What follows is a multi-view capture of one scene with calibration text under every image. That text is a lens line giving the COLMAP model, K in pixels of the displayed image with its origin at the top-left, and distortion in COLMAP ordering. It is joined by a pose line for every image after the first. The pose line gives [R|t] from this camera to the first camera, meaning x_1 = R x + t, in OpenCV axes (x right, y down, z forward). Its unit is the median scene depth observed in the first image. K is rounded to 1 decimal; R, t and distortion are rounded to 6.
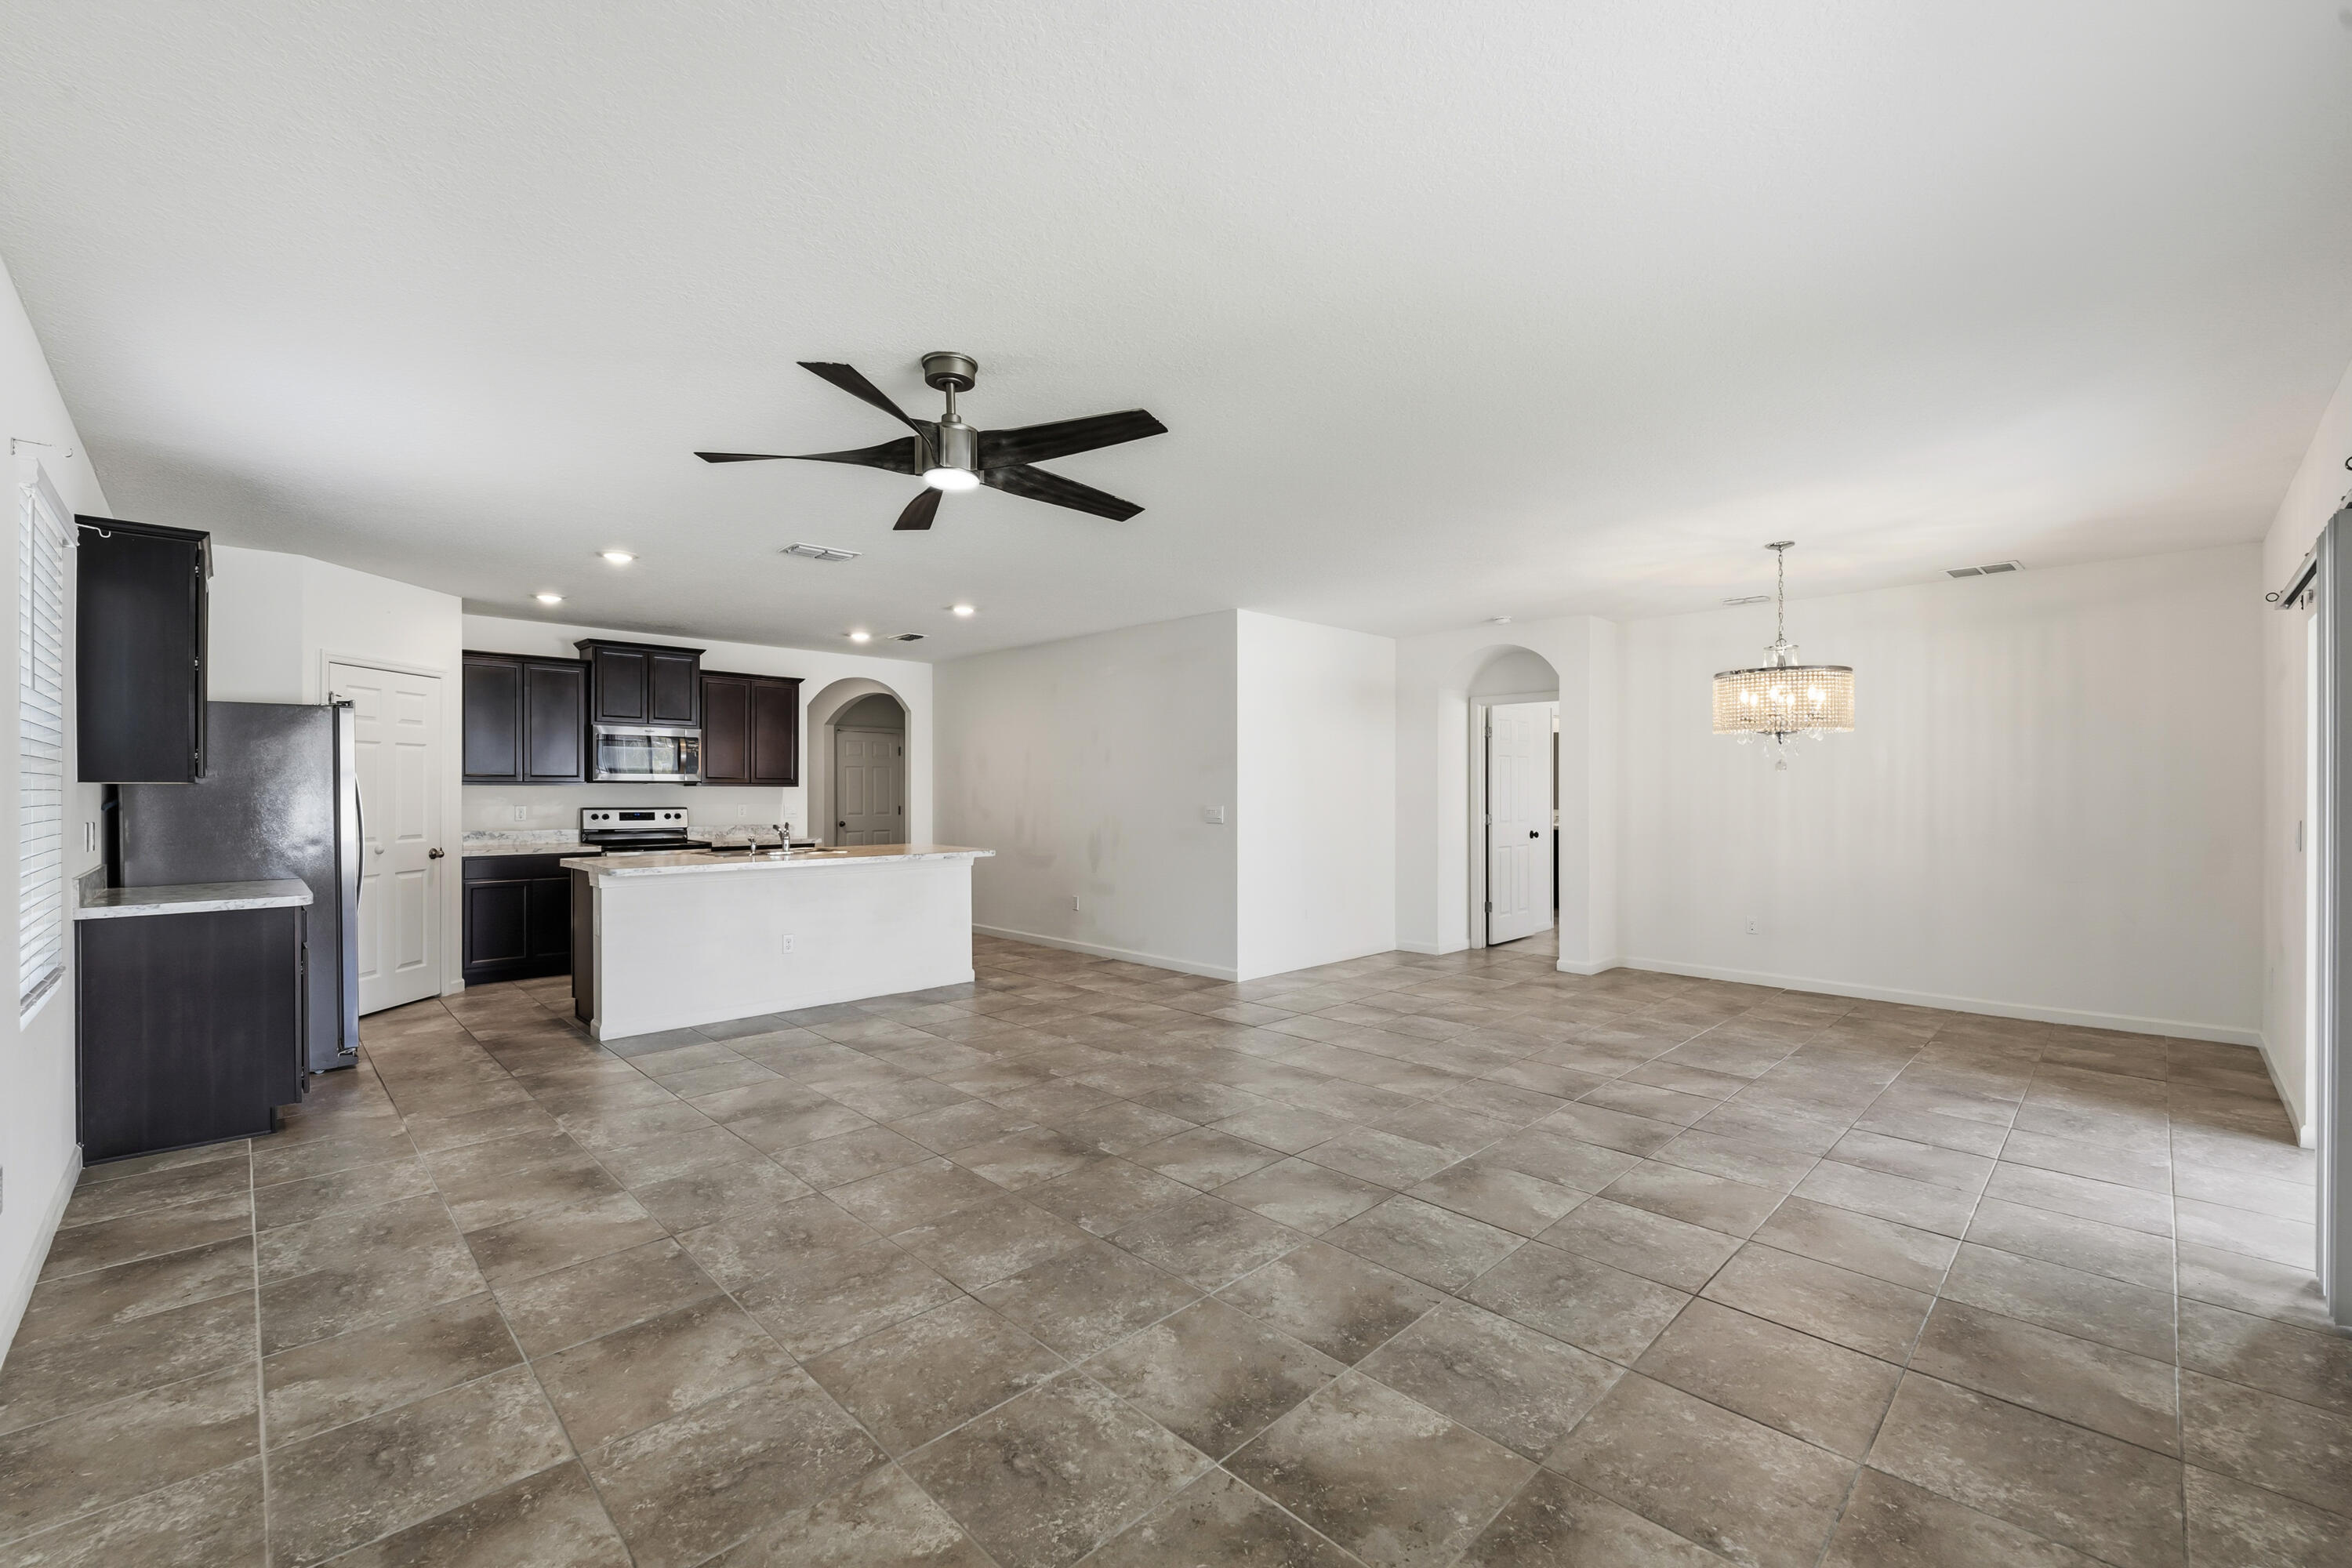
lens RADIAL K [[965.7, 0, 1182.3], [0, 965.7, 788.8], [0, 0, 1]] dist [-0.006463, -0.002121]
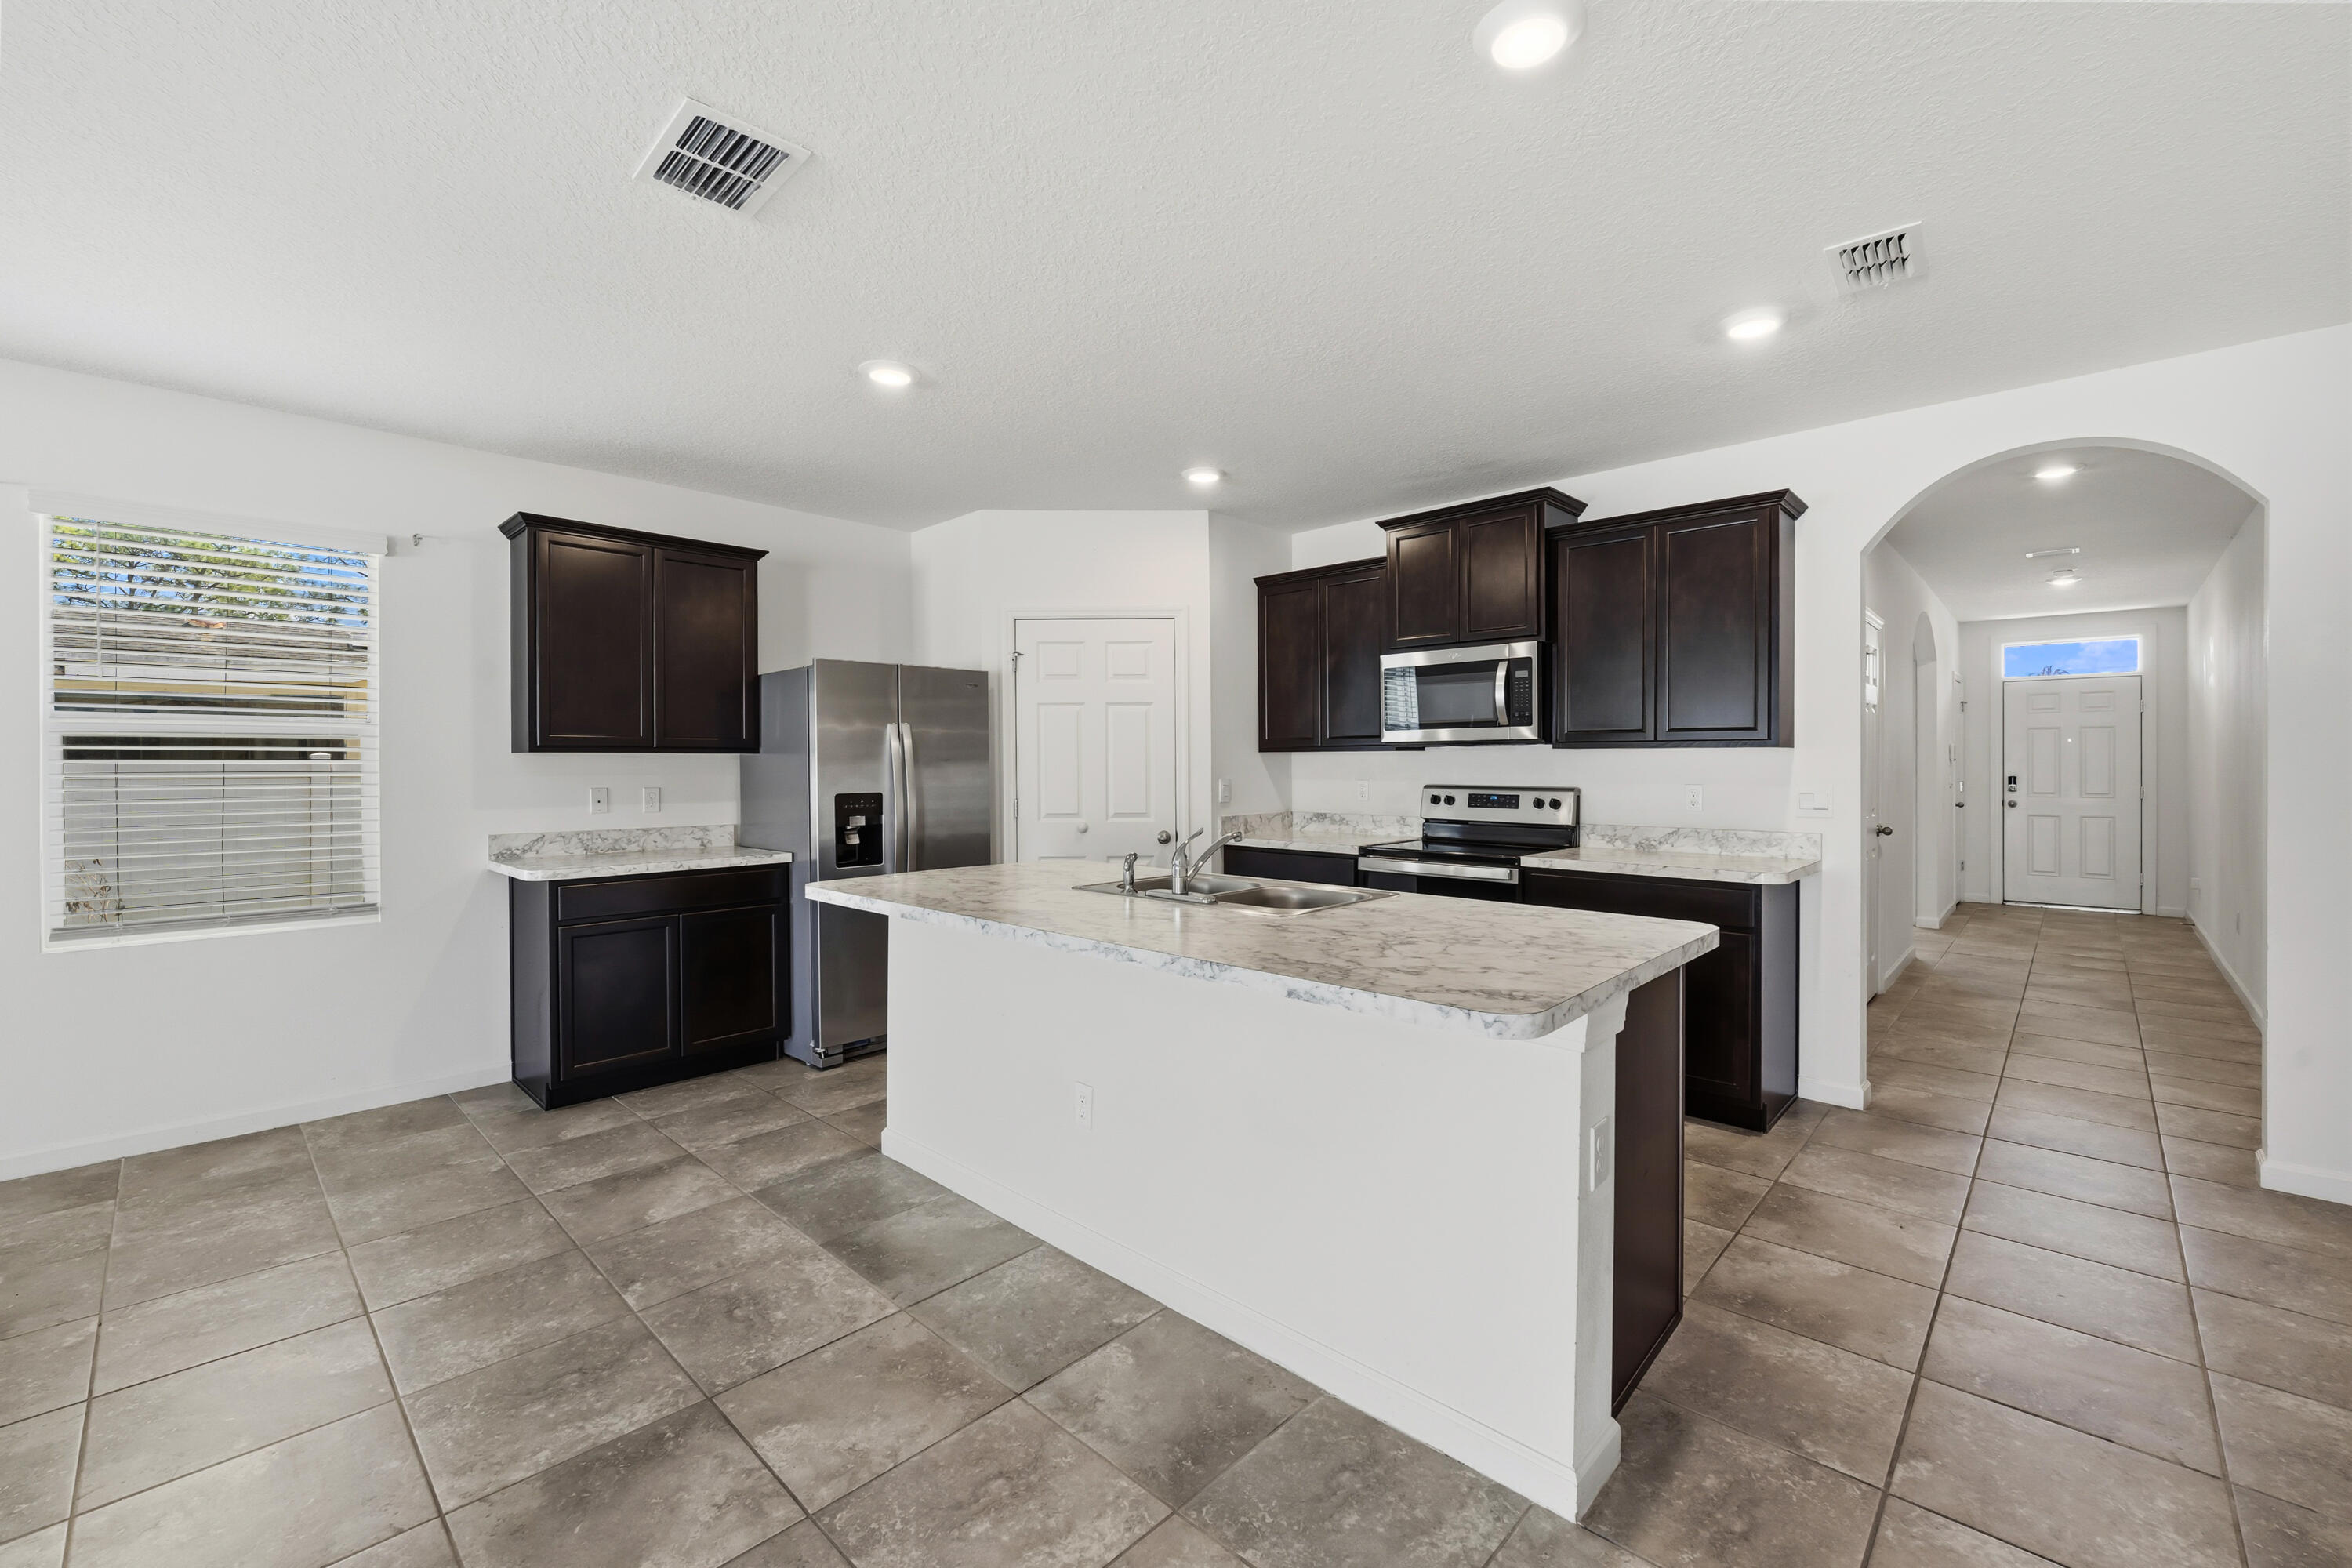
lens RADIAL K [[965.7, 0, 1160.7], [0, 965.7, 770.0], [0, 0, 1]] dist [-0.006463, -0.002121]
pose [[0.024873, 0.006388, -0.999670, 0.037566], [0.005033, 0.999966, 0.006515, 0.007462], [0.999678, -0.005194, 0.024840, 1.324193]]
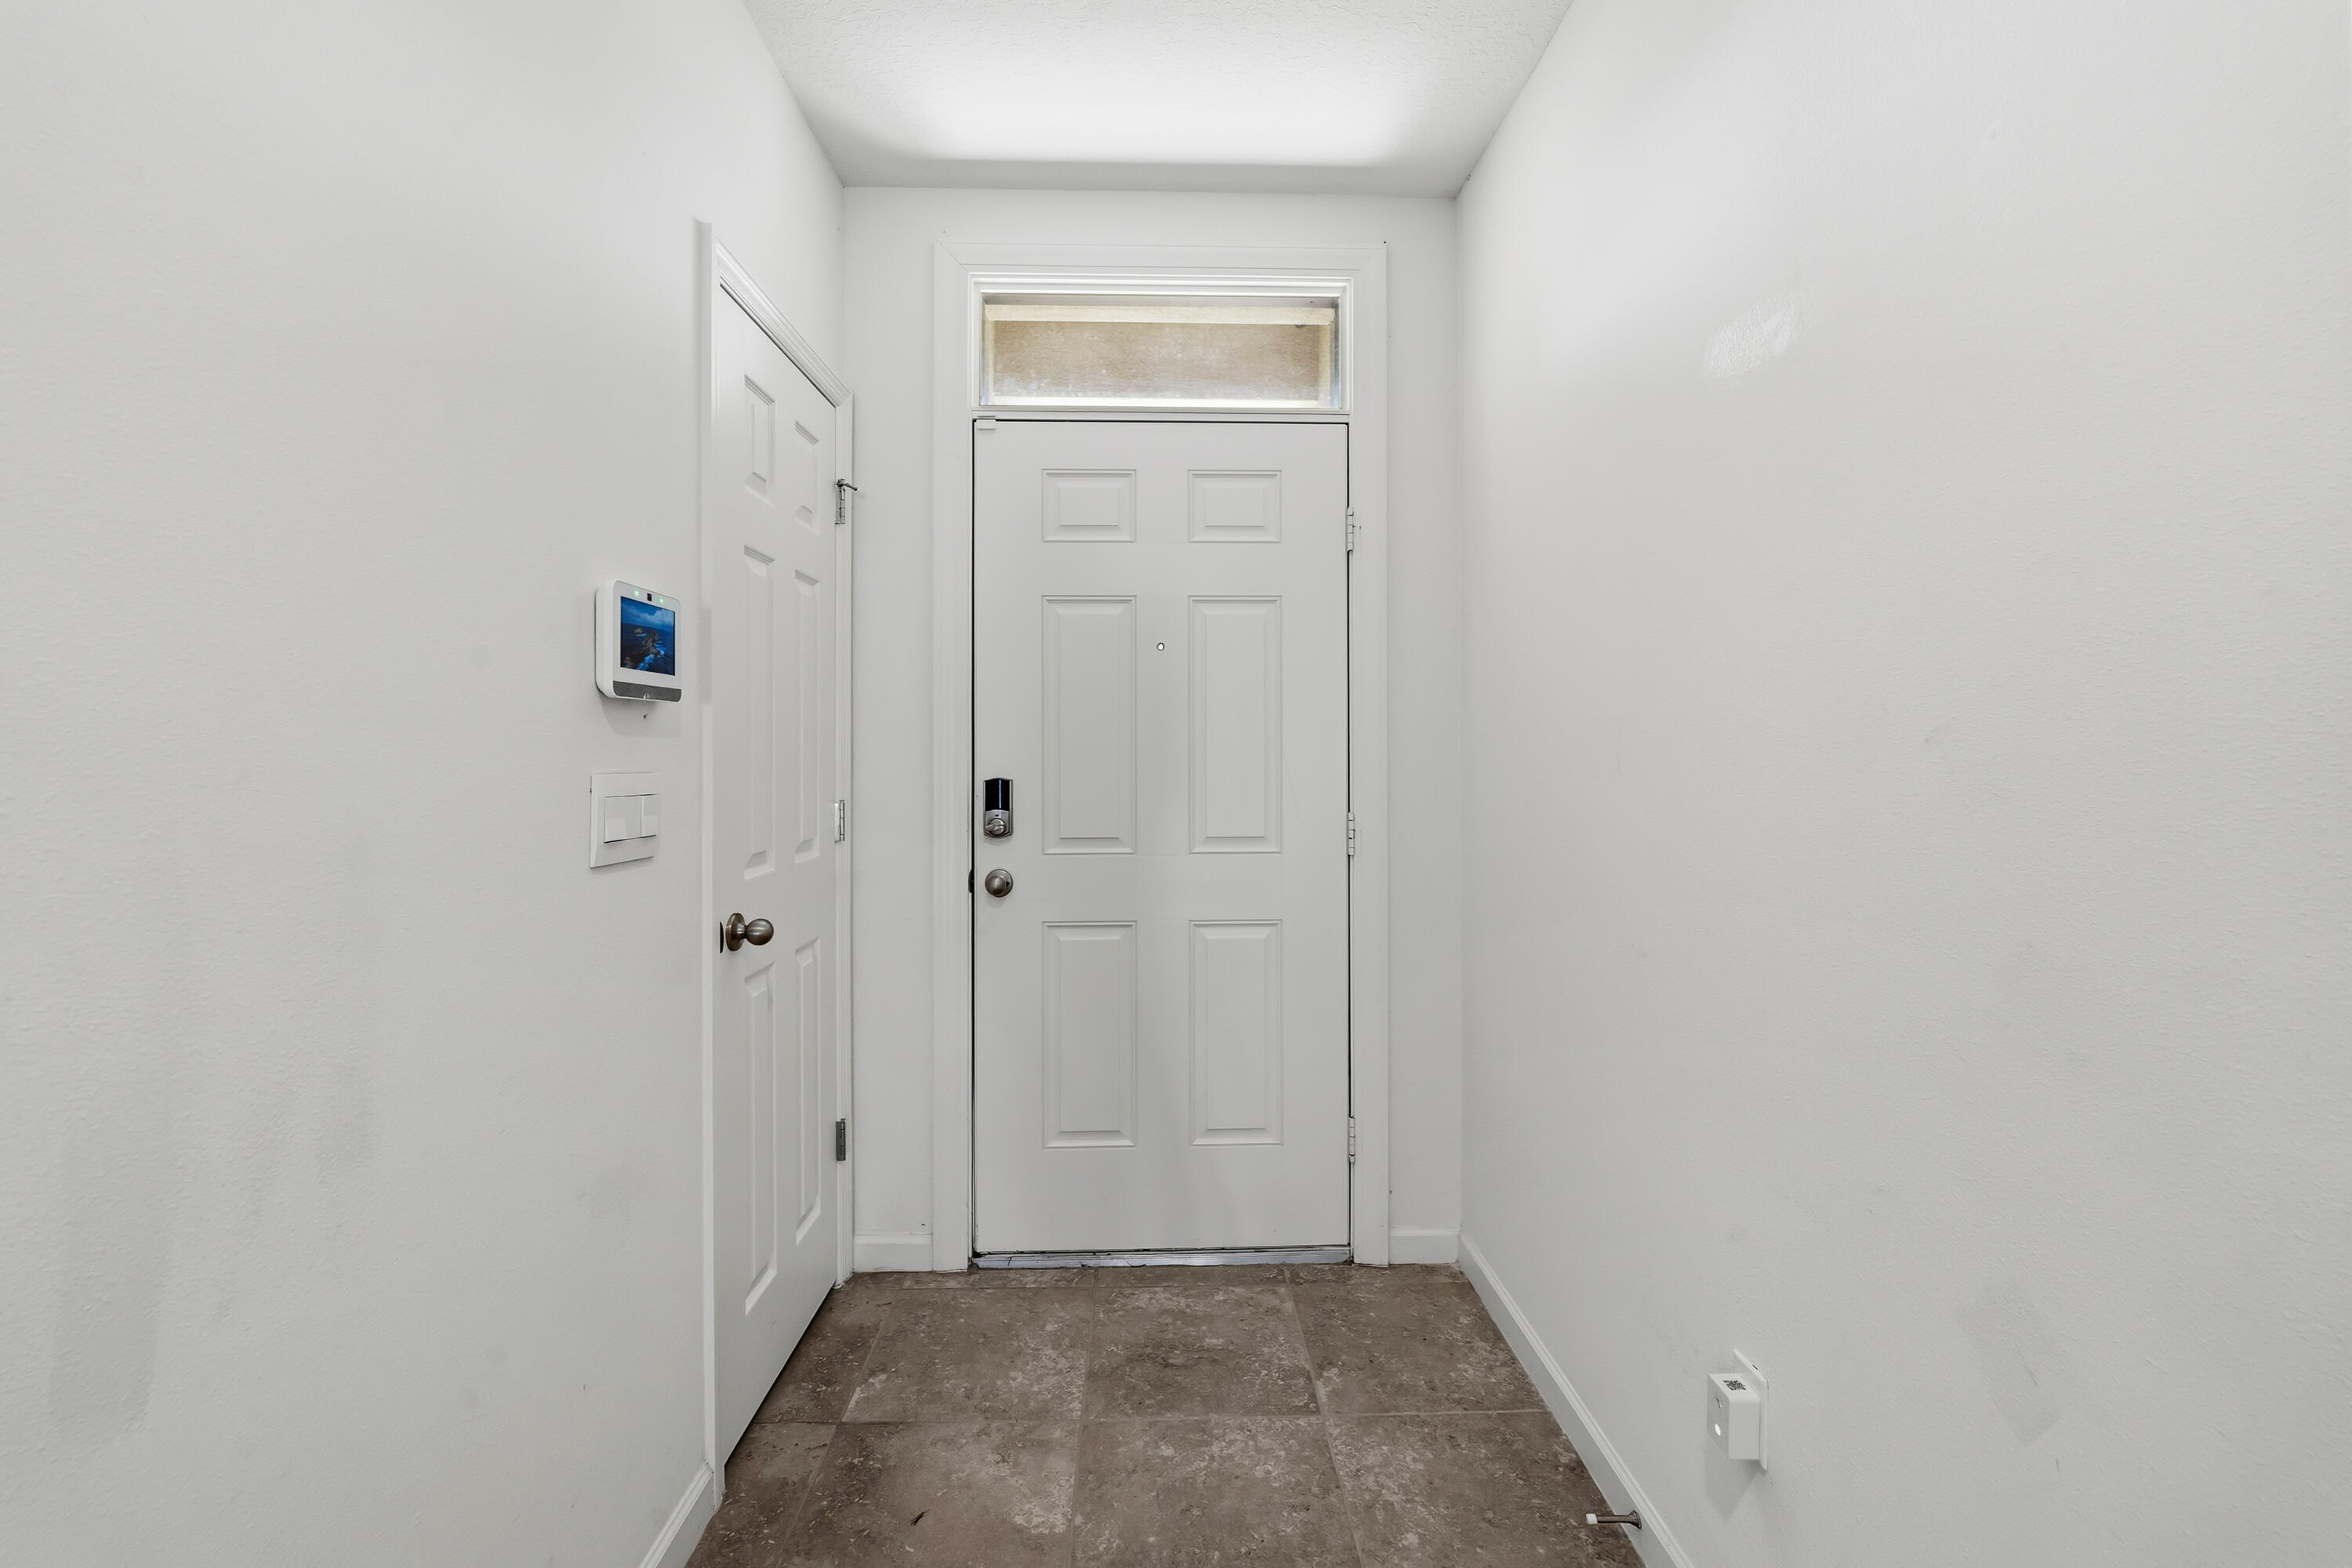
lens RADIAL K [[965.7, 0, 1177.2], [0, 965.7, 770.1], [0, 0, 1]] dist [-0.006463, -0.002121]
pose [[0.735569, 0.012043, -0.677343, -1.424637], [-0.000594, 0.999853, 0.017132, 0.027366], [0.677450, -0.012199, 0.735468, 2.762690]]
